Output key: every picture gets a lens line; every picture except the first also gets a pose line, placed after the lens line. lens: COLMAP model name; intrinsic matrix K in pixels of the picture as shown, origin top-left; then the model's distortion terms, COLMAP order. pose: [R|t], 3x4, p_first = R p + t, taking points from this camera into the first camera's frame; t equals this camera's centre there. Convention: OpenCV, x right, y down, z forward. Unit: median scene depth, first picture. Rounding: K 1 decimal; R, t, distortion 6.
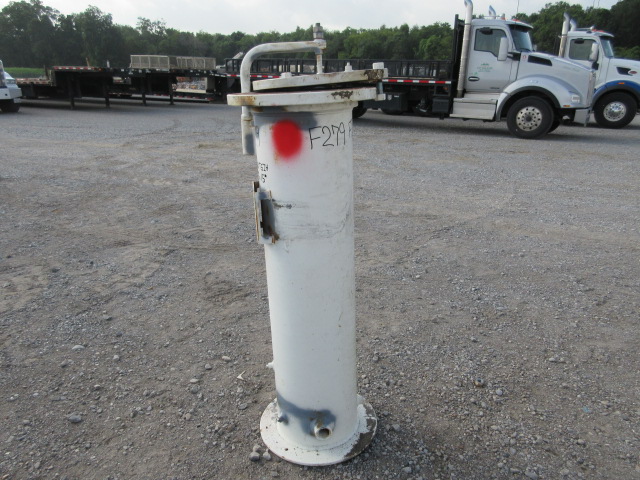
lens RADIAL K [[478.4, 0, 319.2], [0, 478.4, 242.2], [0, 0, 1]] dist [0.001949, 0.001234]
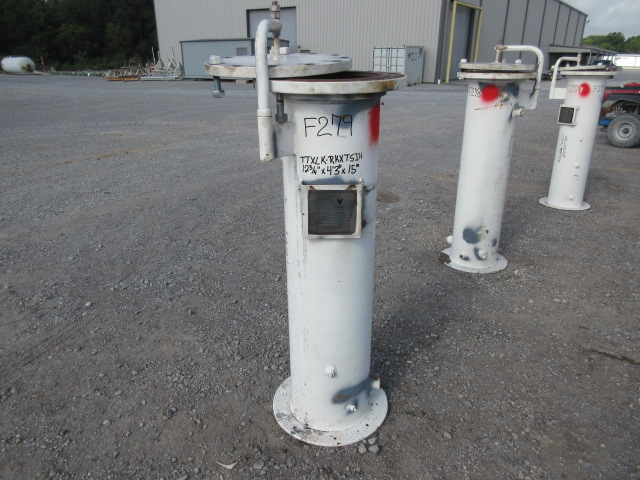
lens RADIAL K [[478.4, 0, 316.8], [0, 478.4, 241.7], [0, 0, 1]] dist [0.001949, 0.001234]
pose [[0.122159, -0.356653, 0.926216, -0.139701], [0.334068, 0.893529, 0.300006, -0.041632], [-0.934599, 0.272771, 0.228299, 0.117877]]
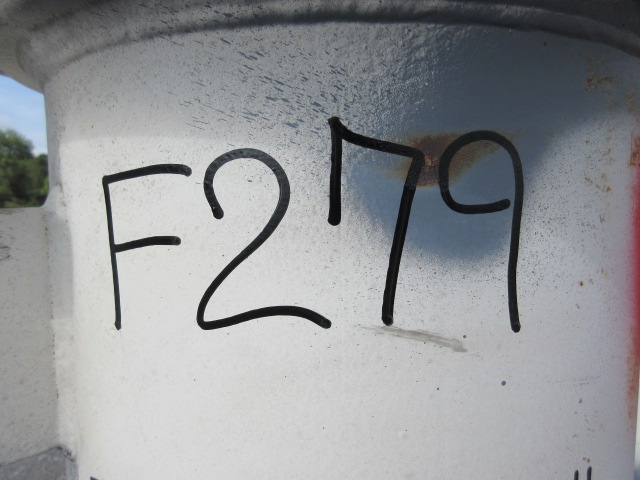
lens RADIAL K [[478.4, 0, 320.1], [0, 478.4, 240.4], [0, 0, 1]] dist [0.001949, 0.001234]
pose [[0.209271, -0.056250, 0.976239, -0.029335], [0.323114, 0.946245, -0.014742, -0.030051], [-0.922932, 0.318522, 0.216197, 0.131432]]
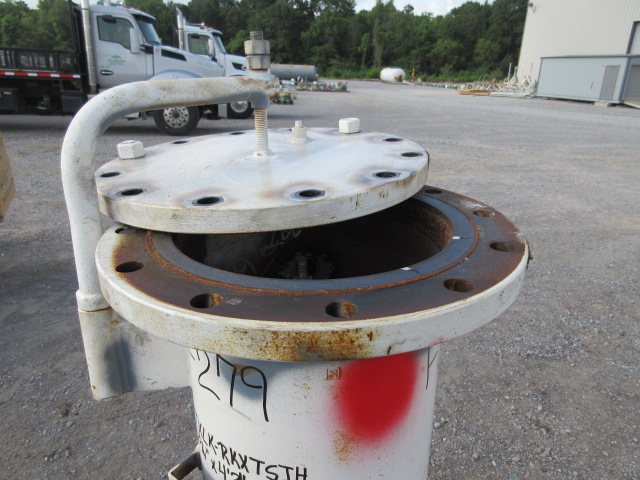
lens RADIAL K [[478.4, 0, 324.2], [0, 478.4, 234.7], [0, 0, 1]] dist [0.001949, 0.001234]
pose [[0.719610, -0.211378, 0.661423, -0.036082], [0.205375, 0.974714, 0.088057, -0.044485], [-0.663312, 0.072473, 0.744826, 0.094991]]
